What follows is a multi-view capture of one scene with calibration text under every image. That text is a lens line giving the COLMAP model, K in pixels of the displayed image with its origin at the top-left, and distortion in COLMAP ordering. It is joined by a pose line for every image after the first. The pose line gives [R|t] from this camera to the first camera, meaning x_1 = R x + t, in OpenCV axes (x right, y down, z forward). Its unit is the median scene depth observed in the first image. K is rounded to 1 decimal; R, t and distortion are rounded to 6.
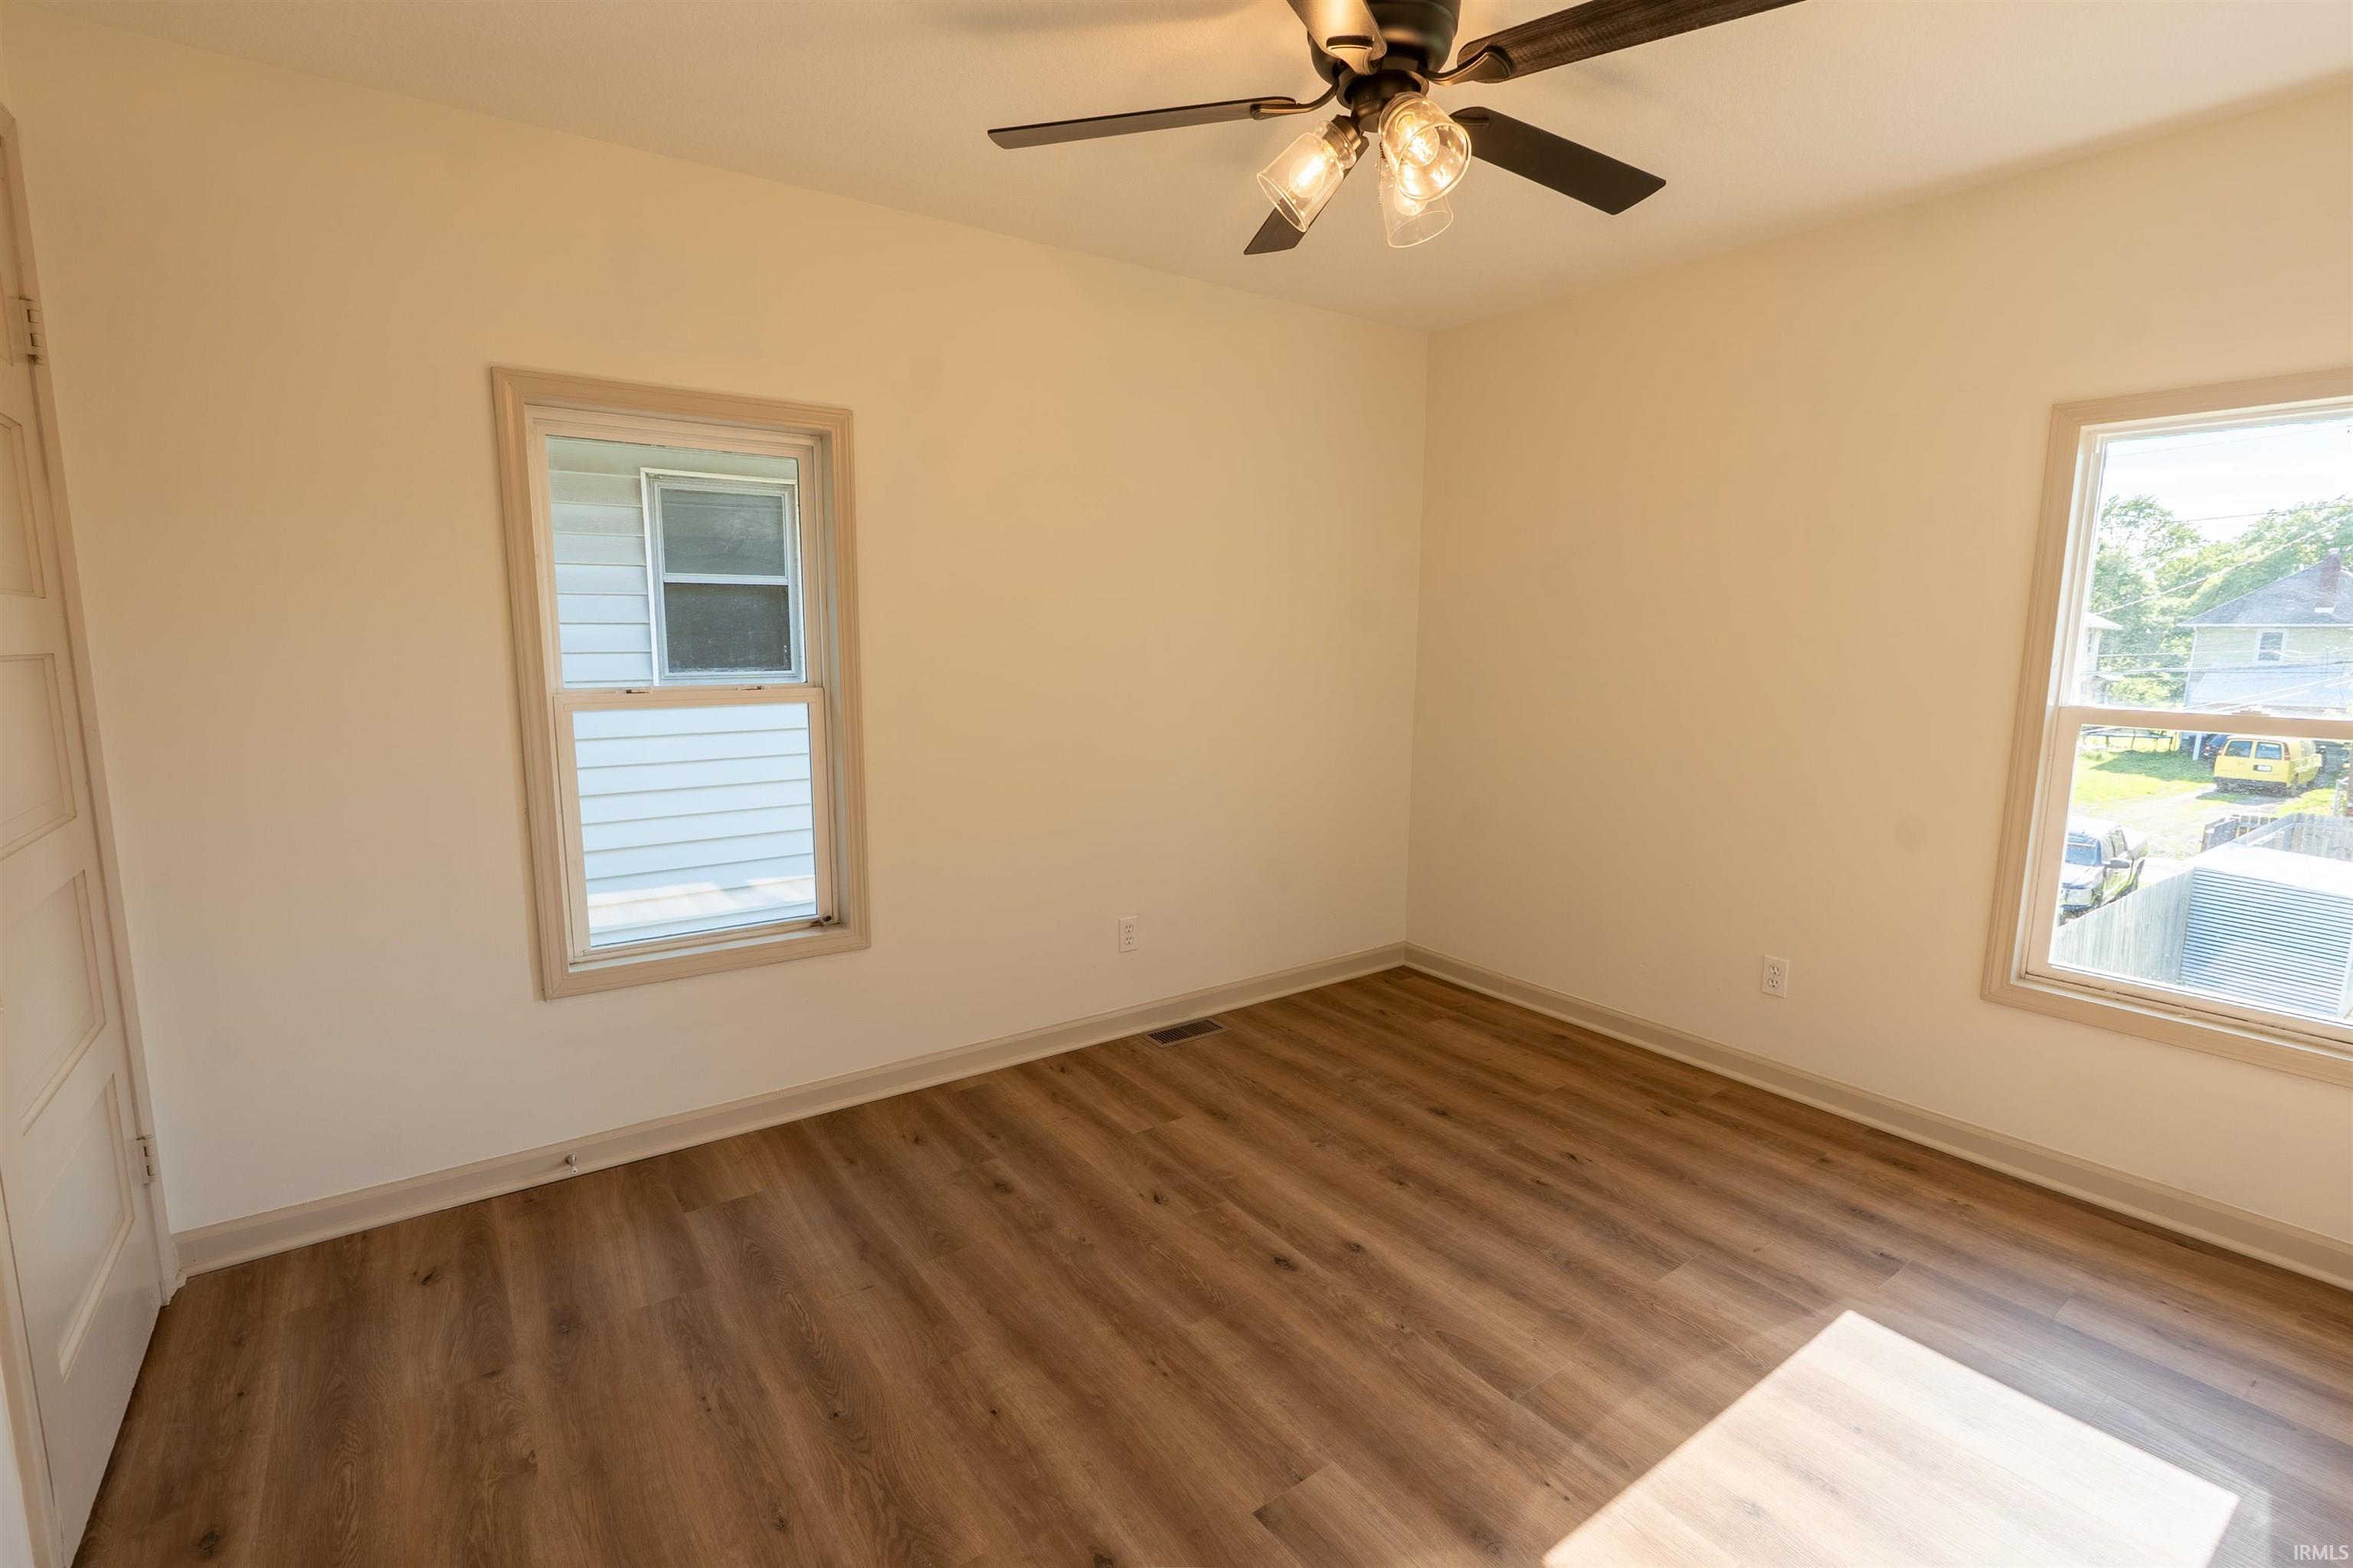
lens RADIAL K [[1067.0, 0, 1178.6], [0, 1067.0, 775.1], [0, 0, 1]] dist [-0.005098, -0.000530]
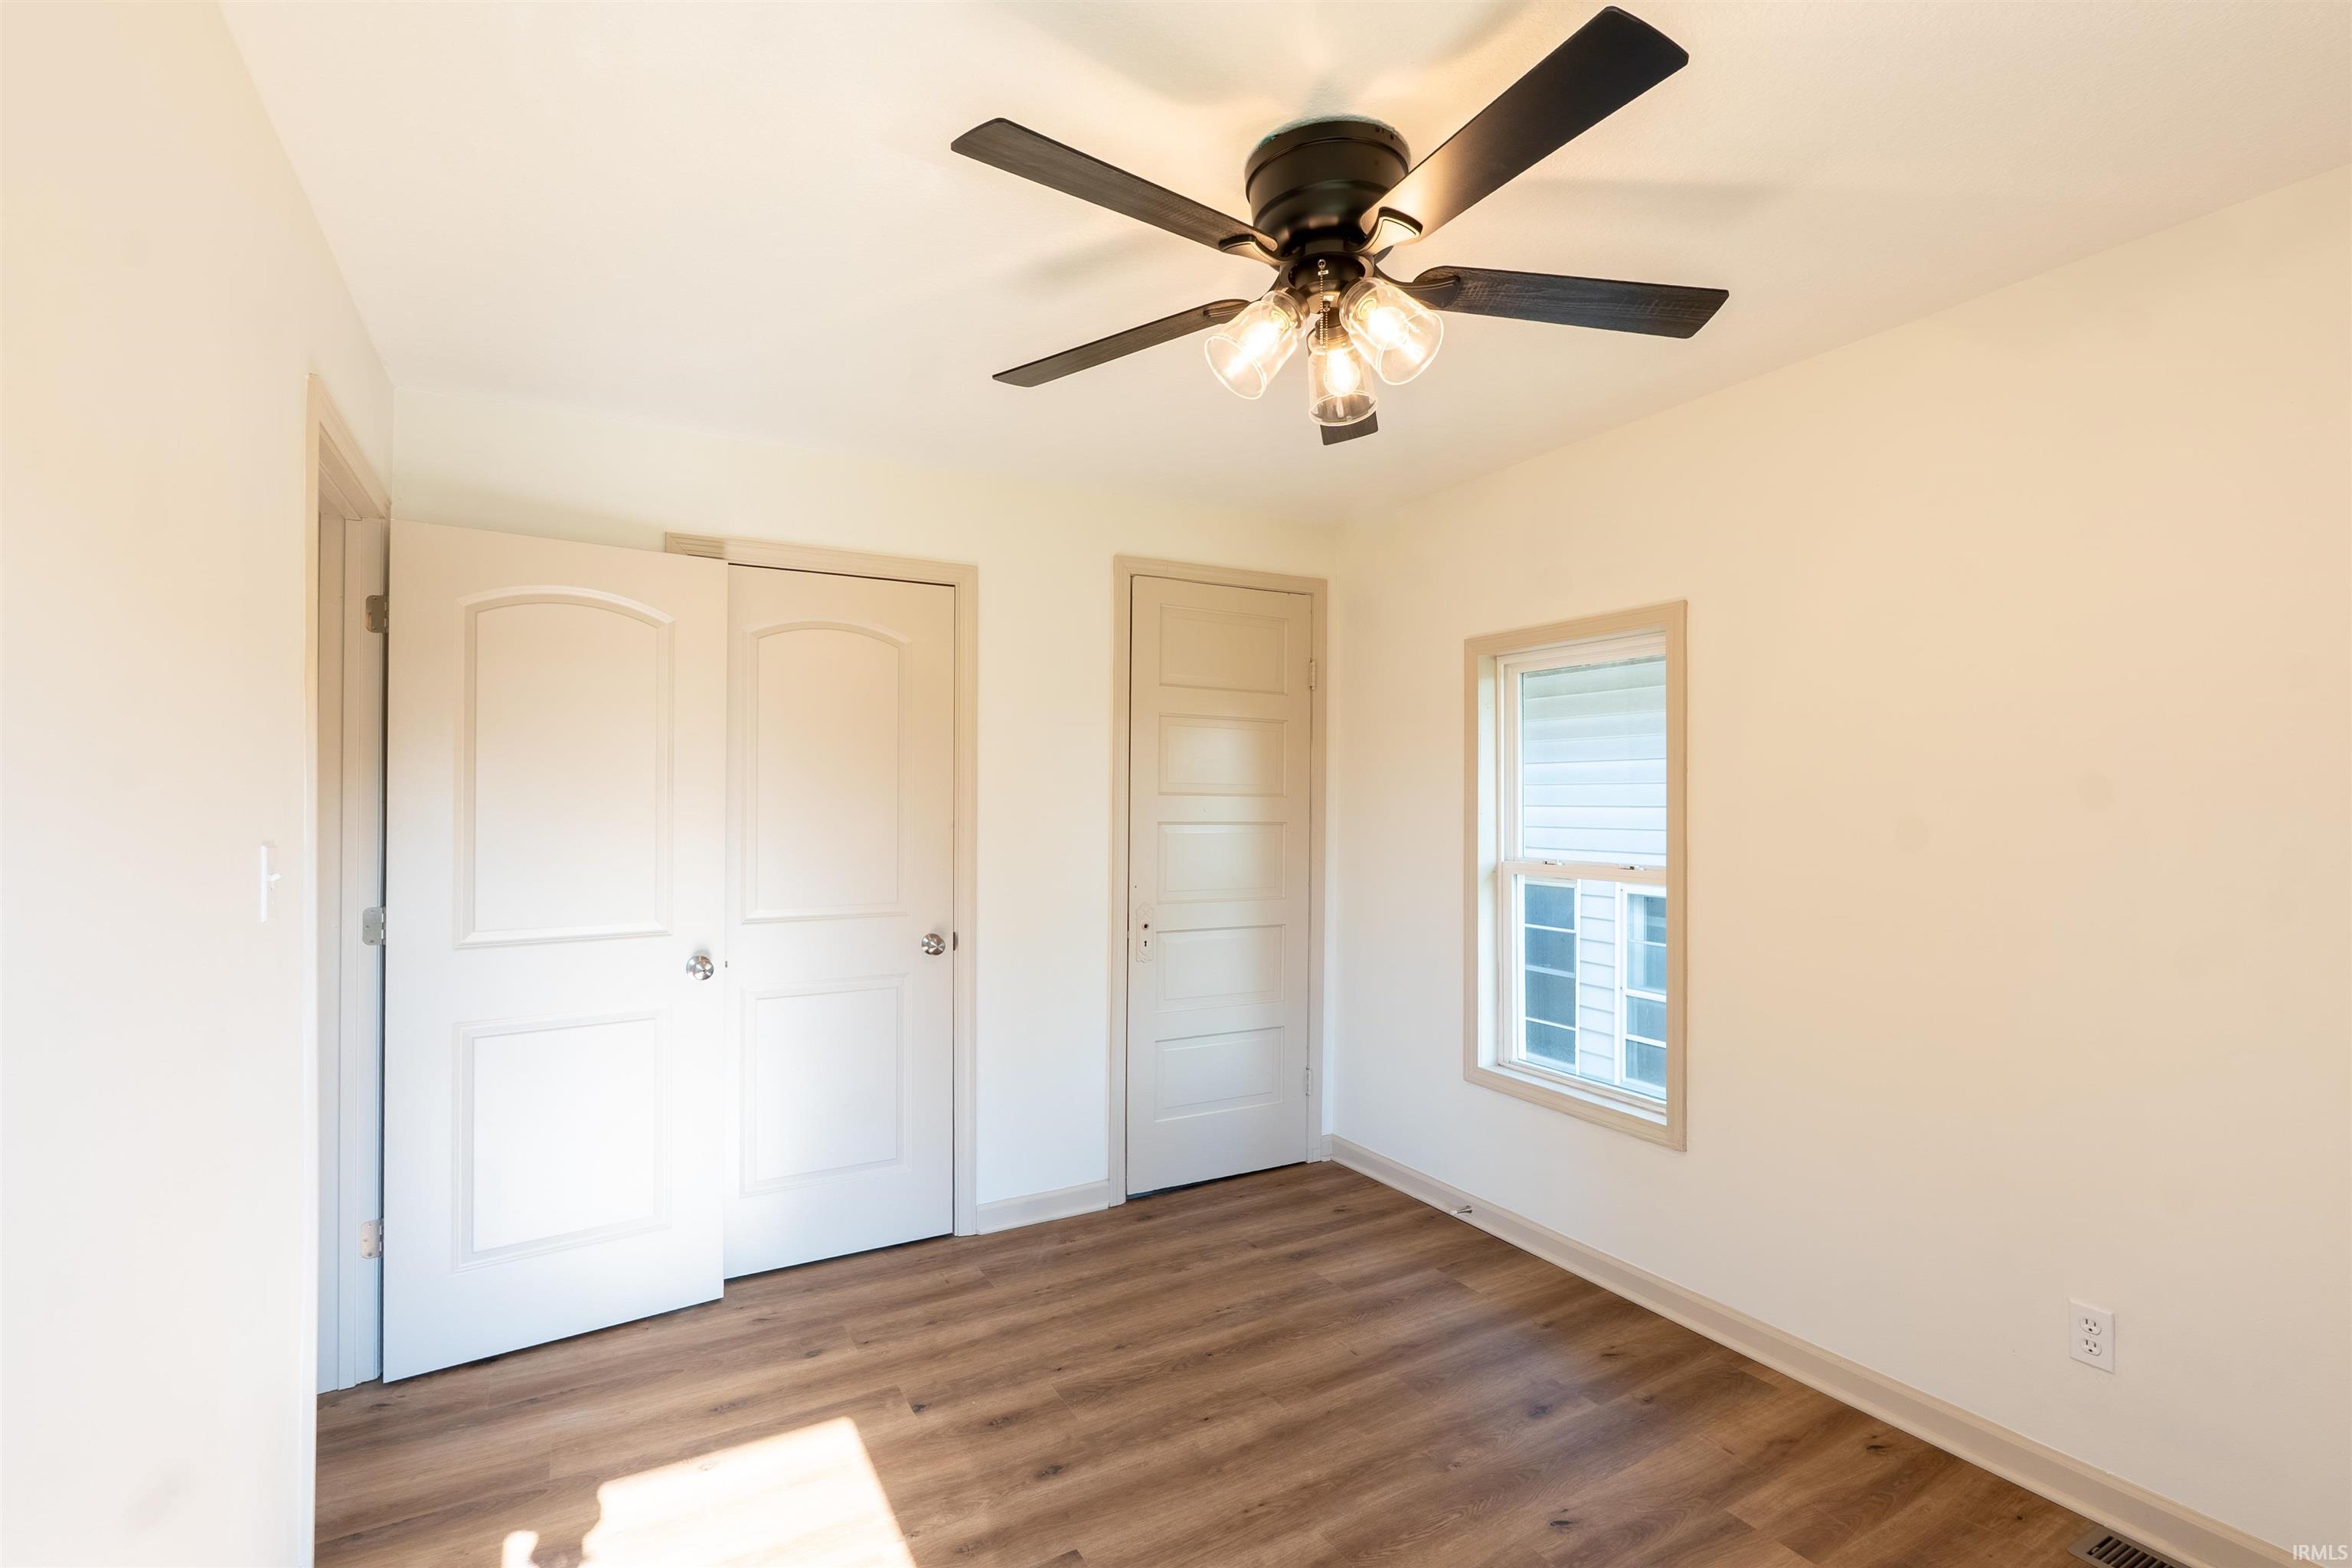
lens RADIAL K [[1066.5, 0, 1176.5], [0, 1066.5, 795.2], [0, 0, 1]] dist [-0.005098, -0.000530]
pose [[-0.105497, -0.008644, -0.994382, 0.917730], [-0.138485, 0.990346, 0.006083, -0.124880], [0.984730, 0.138349, -0.105676, 0.817674]]
